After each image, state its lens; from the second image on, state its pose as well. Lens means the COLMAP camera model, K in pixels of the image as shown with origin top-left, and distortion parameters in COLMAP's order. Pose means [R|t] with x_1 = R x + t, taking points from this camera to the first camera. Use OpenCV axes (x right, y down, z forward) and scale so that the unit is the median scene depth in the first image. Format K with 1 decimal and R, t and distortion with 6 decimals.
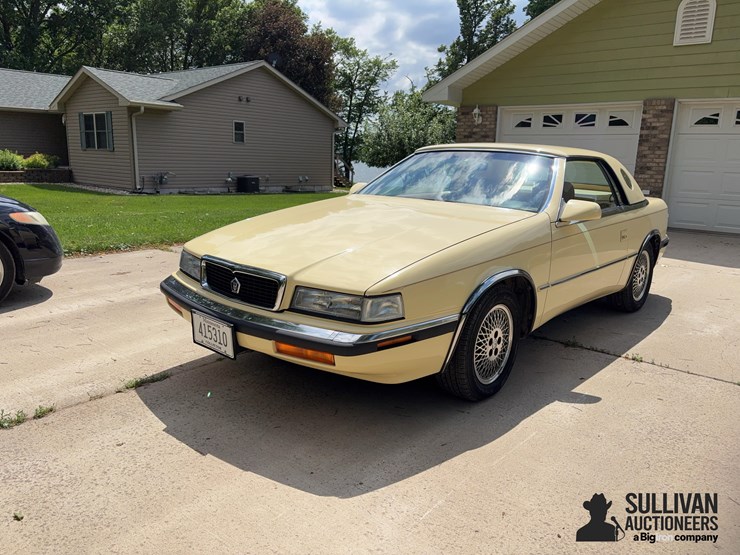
lens RADIAL K [[565.2, 0, 370.5], [0, 565.2, 272.1], [0, 0, 1]] dist [0.036654, -0.036288]
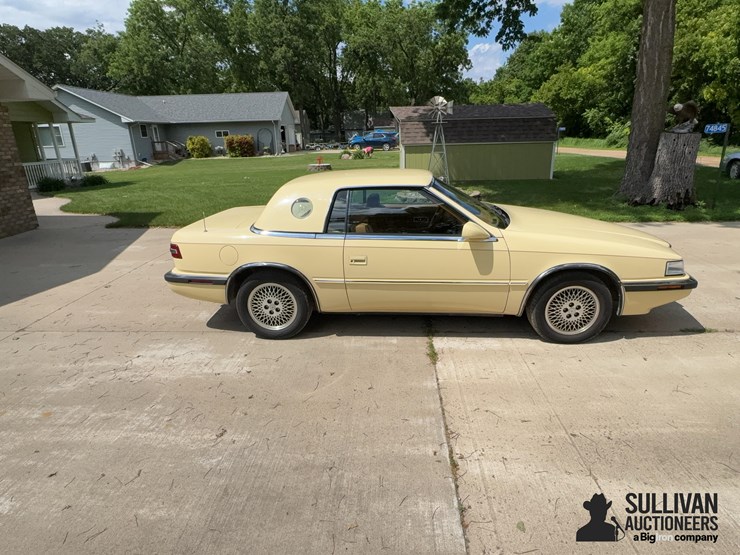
lens RADIAL K [[433.9, 0, 365.8], [0, 433.9, 275.4], [0, 0, 1]] dist [-0.000636, 0.005055]
pose [[-0.599283, -0.262620, 0.756234, -0.217513], [0.168099, 0.882315, 0.439617, -0.193188], [-0.782689, 0.390577, -0.484610, 0.683394]]
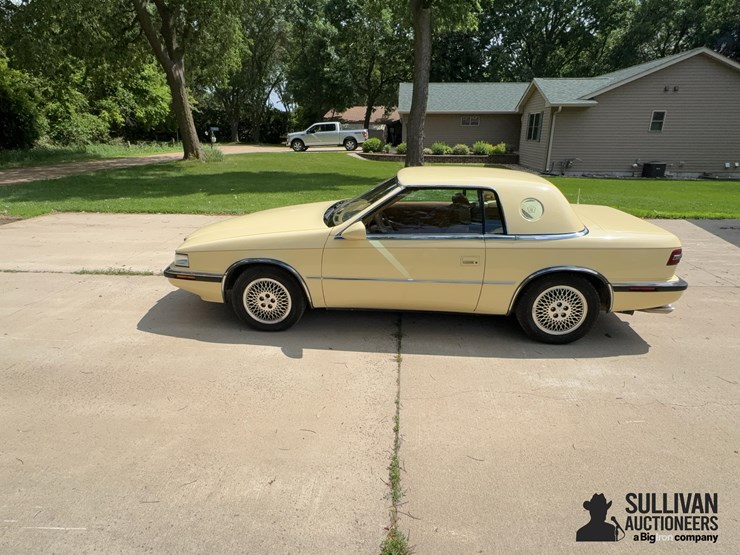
lens RADIAL K [[433.9, 0, 366.5], [0, 433.9, 273.9], [0, 0, 1]] dist [-0.000636, 0.005055]
pose [[0.579022, 0.230003, -0.782197, 0.398600], [-0.147507, 0.973104, 0.176947, -0.064018], [0.801857, 0.012923, 0.597376, 0.138189]]
